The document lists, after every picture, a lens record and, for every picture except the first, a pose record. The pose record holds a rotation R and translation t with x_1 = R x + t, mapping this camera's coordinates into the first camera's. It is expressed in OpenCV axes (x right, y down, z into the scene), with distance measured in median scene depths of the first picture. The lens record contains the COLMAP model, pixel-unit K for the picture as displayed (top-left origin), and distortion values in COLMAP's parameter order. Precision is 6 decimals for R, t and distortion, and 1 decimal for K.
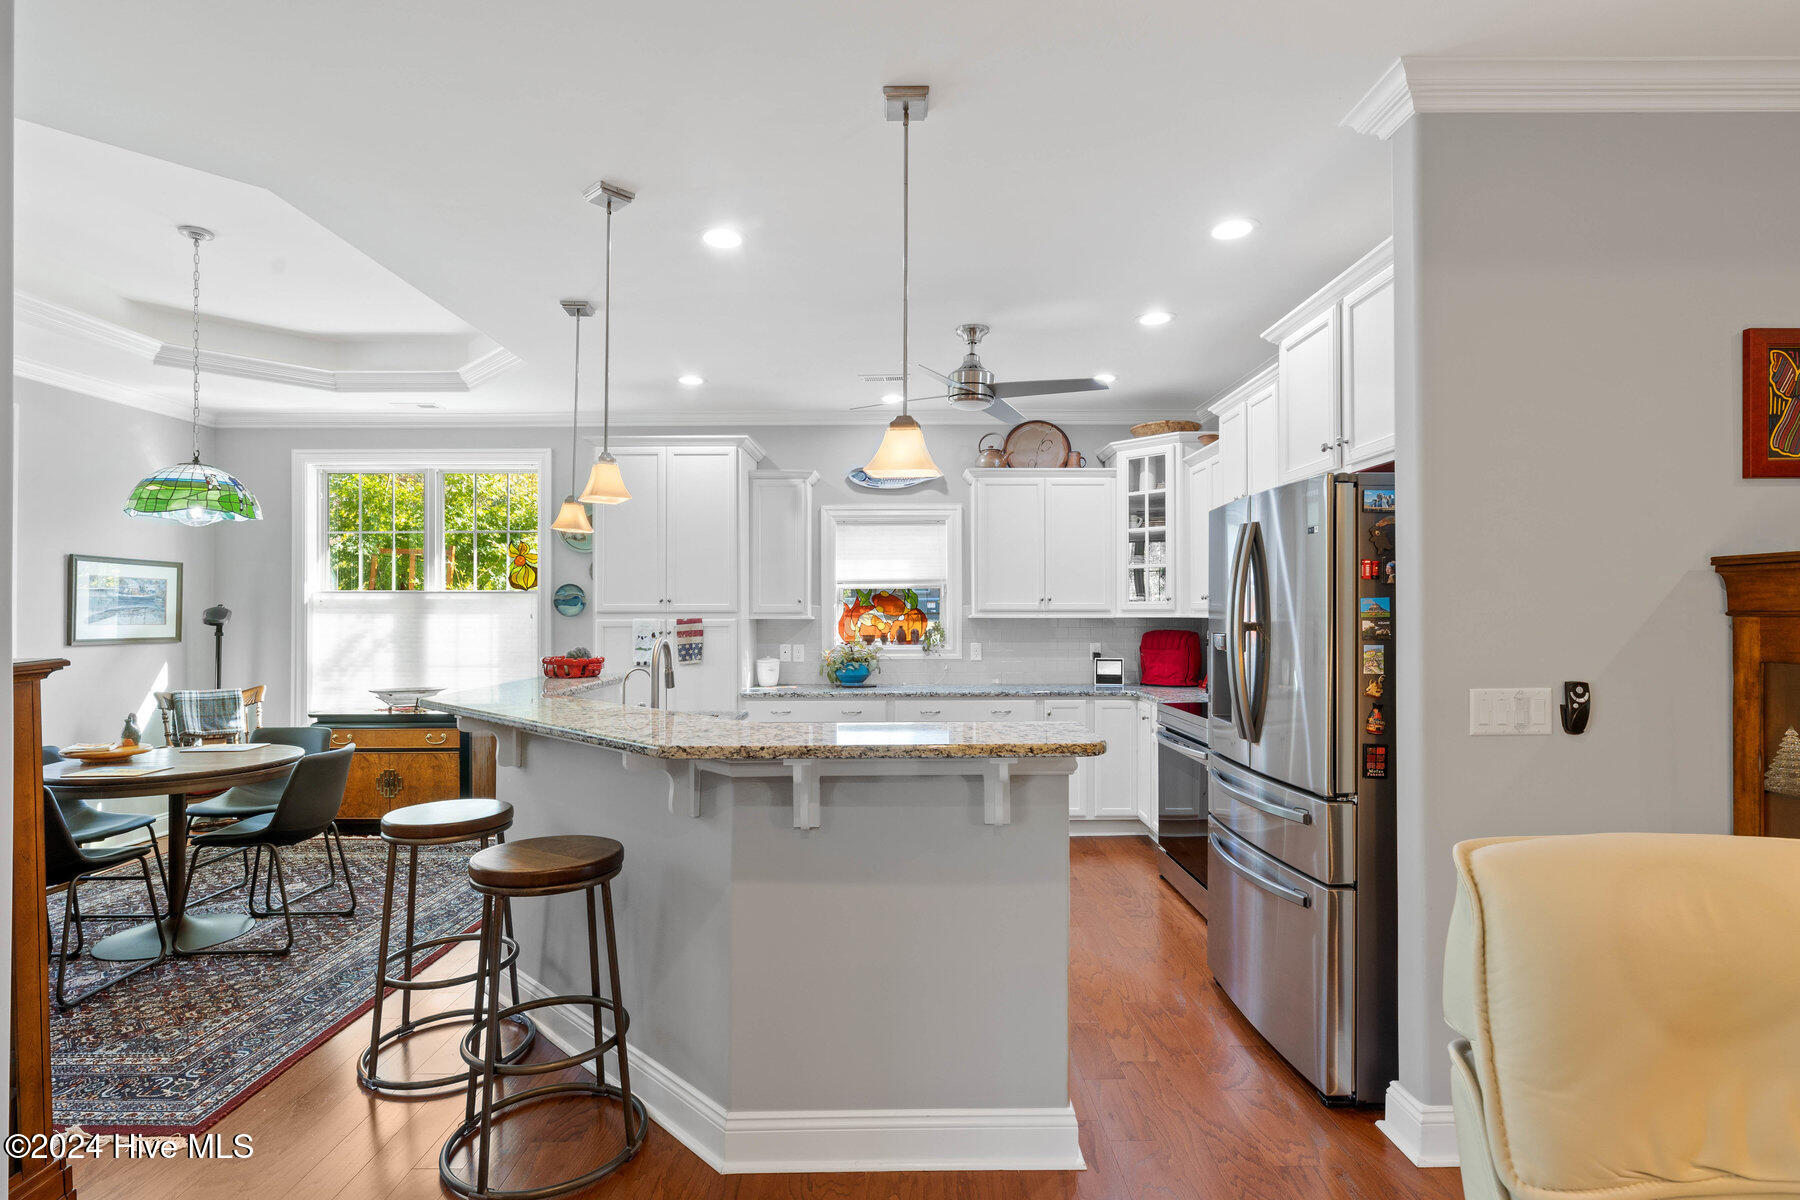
lens RADIAL K [[881.8, 0, 903.7], [0, 881.8, 613.1], [0, 0, 1]] dist [-0.003303, -0.001167]
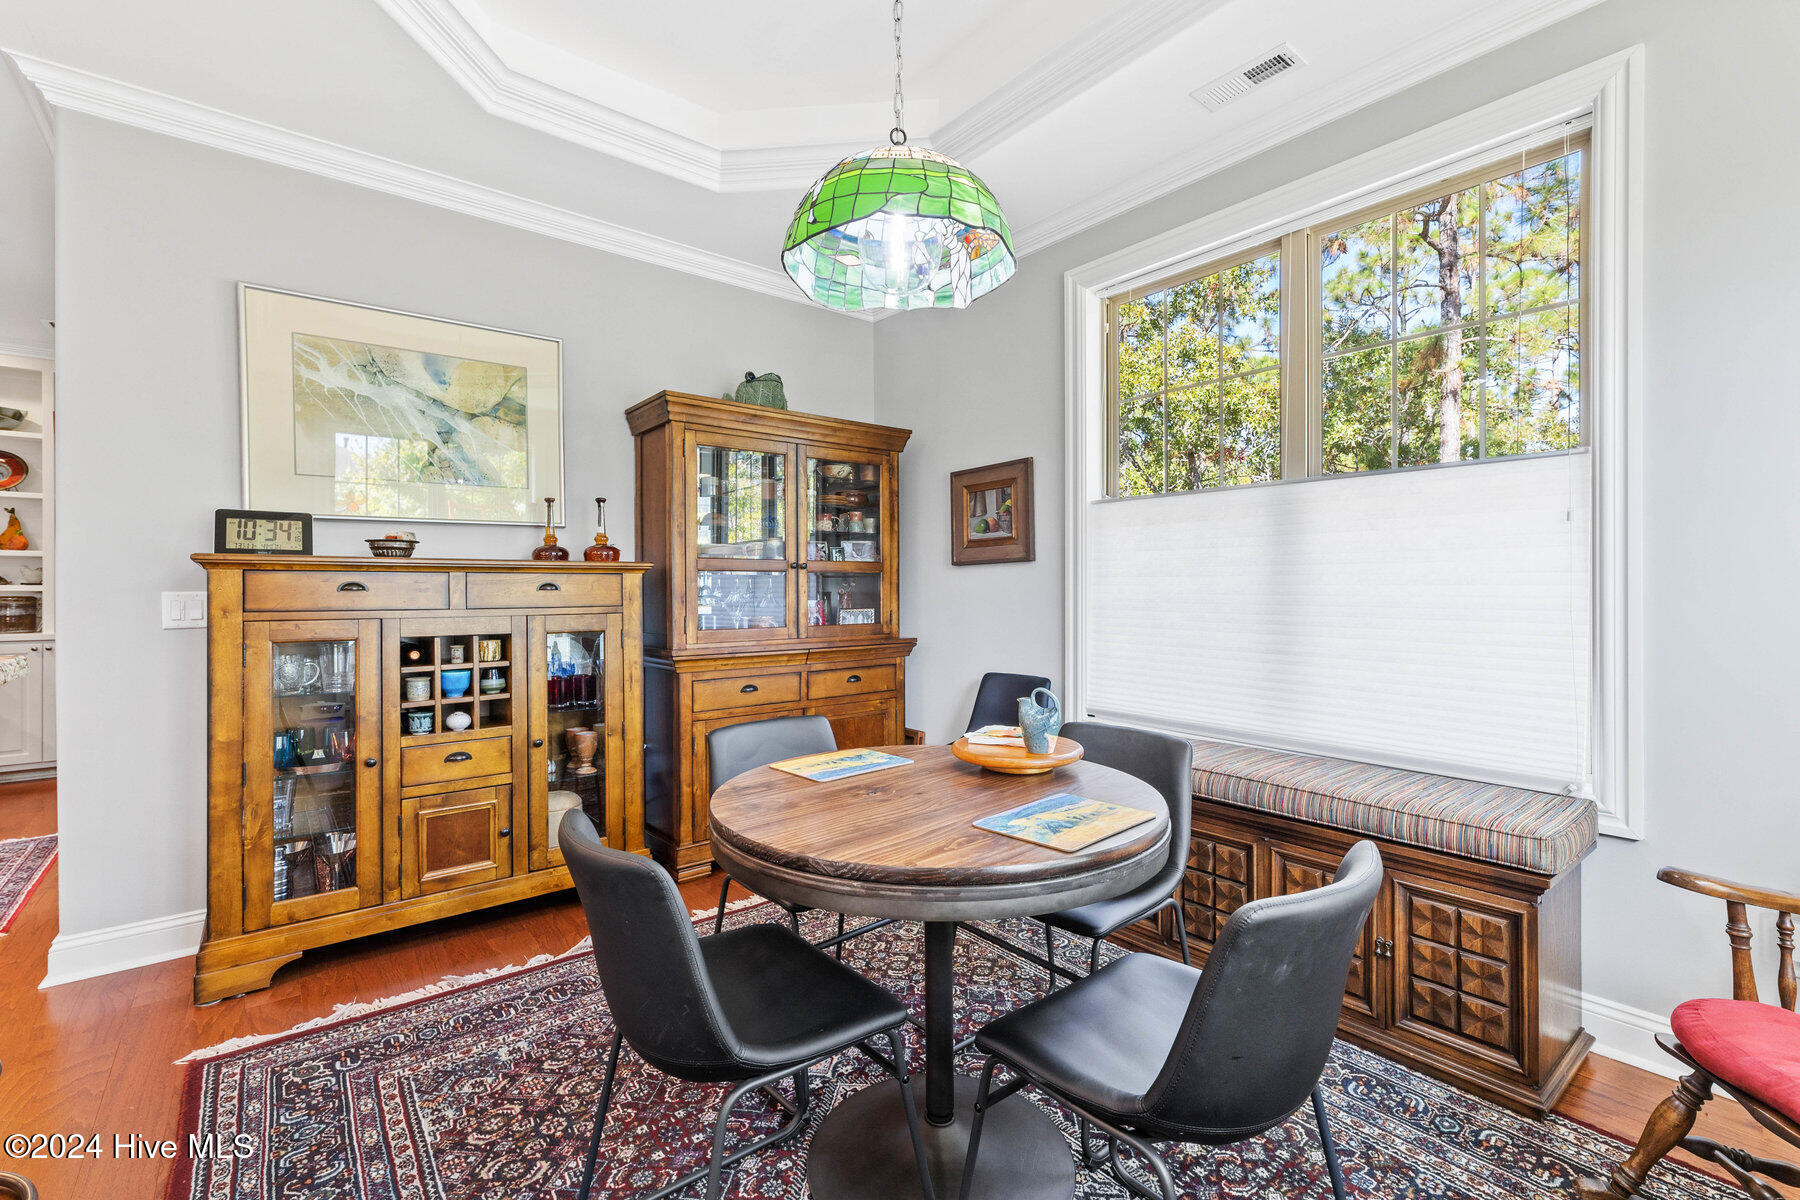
lens RADIAL K [[781.4, 0, 909.3], [0, 781.4, 592.4], [0, 0, 1]] dist [-0.003167, 0.000440]
pose [[-0.777448, 0.005830, -0.628920, -0.381270], [0.004827, 0.999983, 0.003302, 0.040328], [0.628928, -0.000469, -0.777463, 0.917956]]
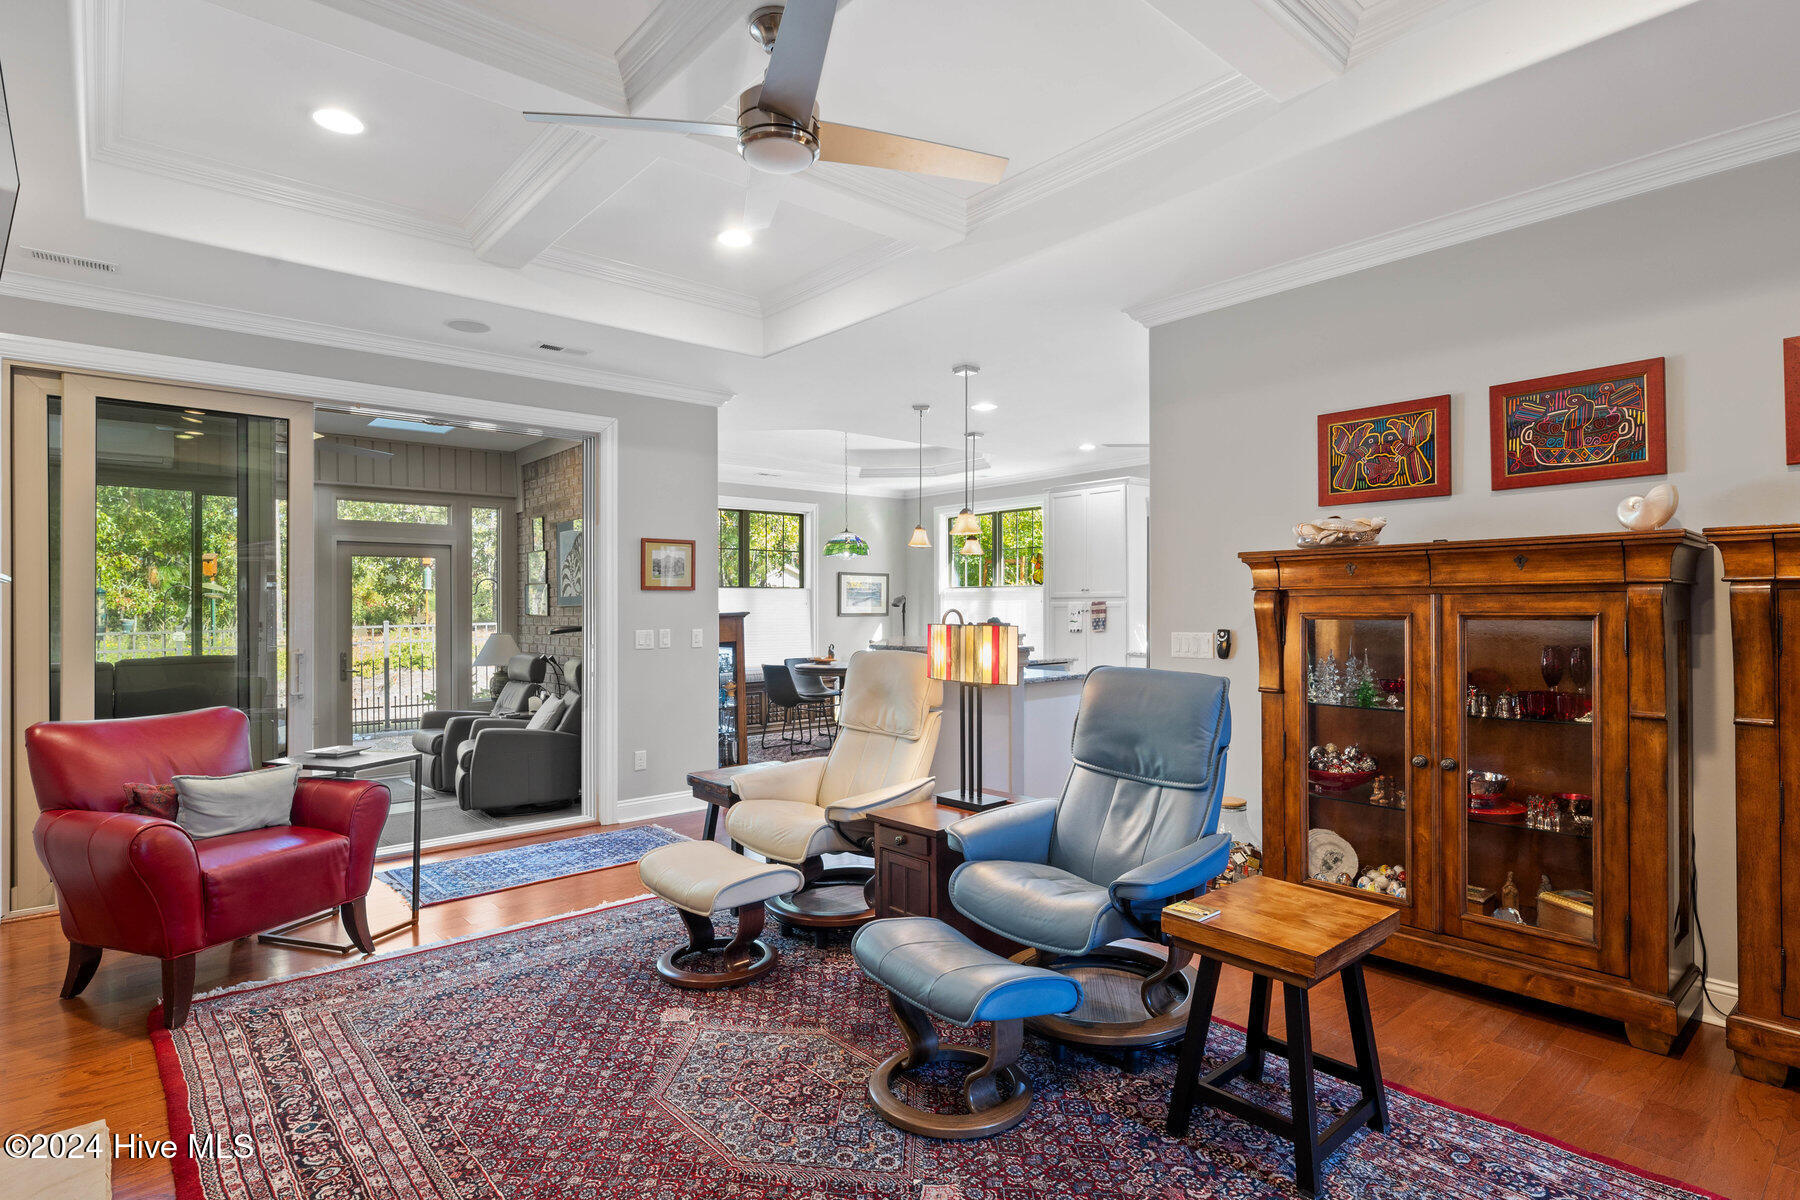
lens RADIAL K [[919.3, 0, 897.8], [0, 919.3, 610.3], [0, 0, 1]] dist [-0.001792, 0.000458]
pose [[0.659495, 0.001118, -0.751708, 0.702890], [0.002896, 0.999988, 0.004028, 0.013553], [0.751703, -0.004833, 0.659484, -0.299365]]
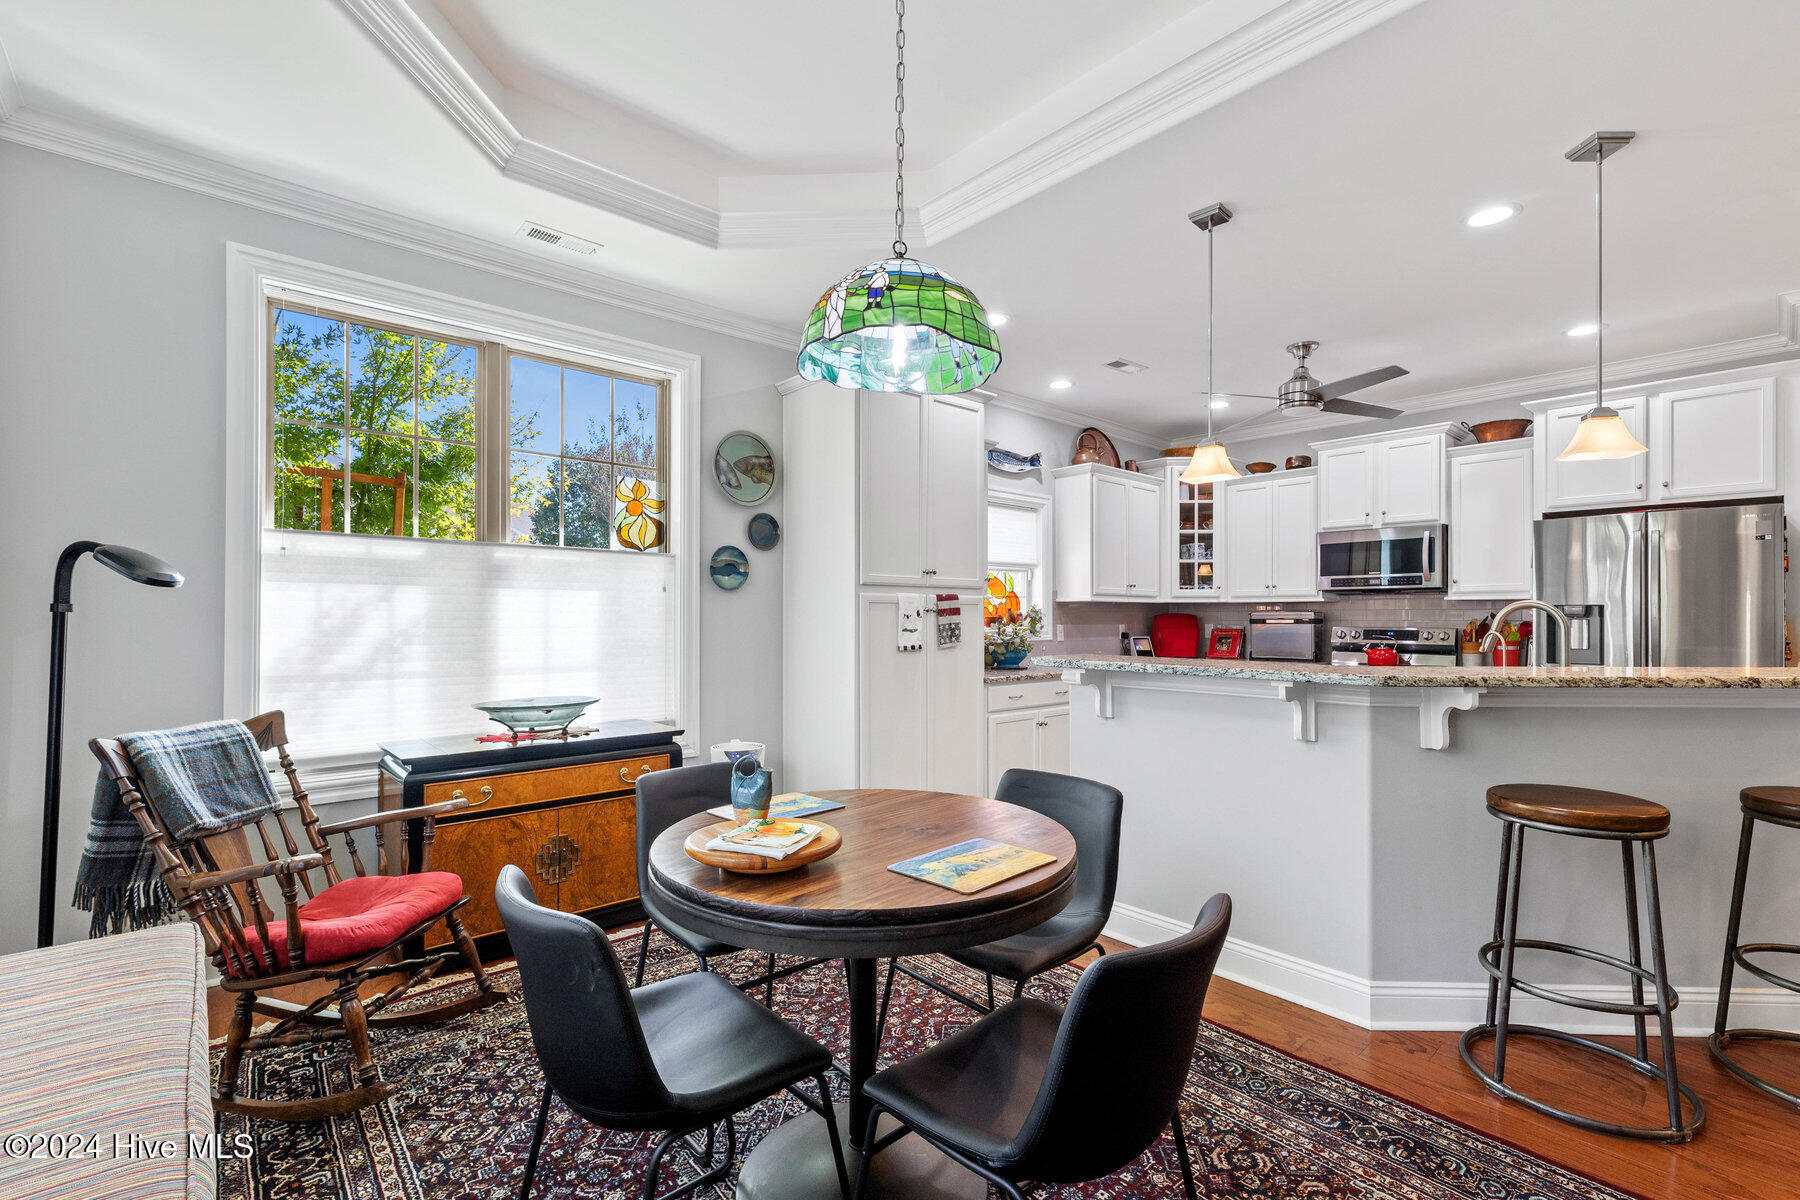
lens RADIAL K [[789.4, 0, 913.0], [0, 789.4, 605.5], [0, 0, 1]] dist [-0.010849, -0.000291]
pose [[0.742938, 0.013064, 0.669233, -0.763912], [-0.004237, 0.999881, -0.014814, 0.027686], [-0.669347, 0.008170, 0.742905, 0.438329]]
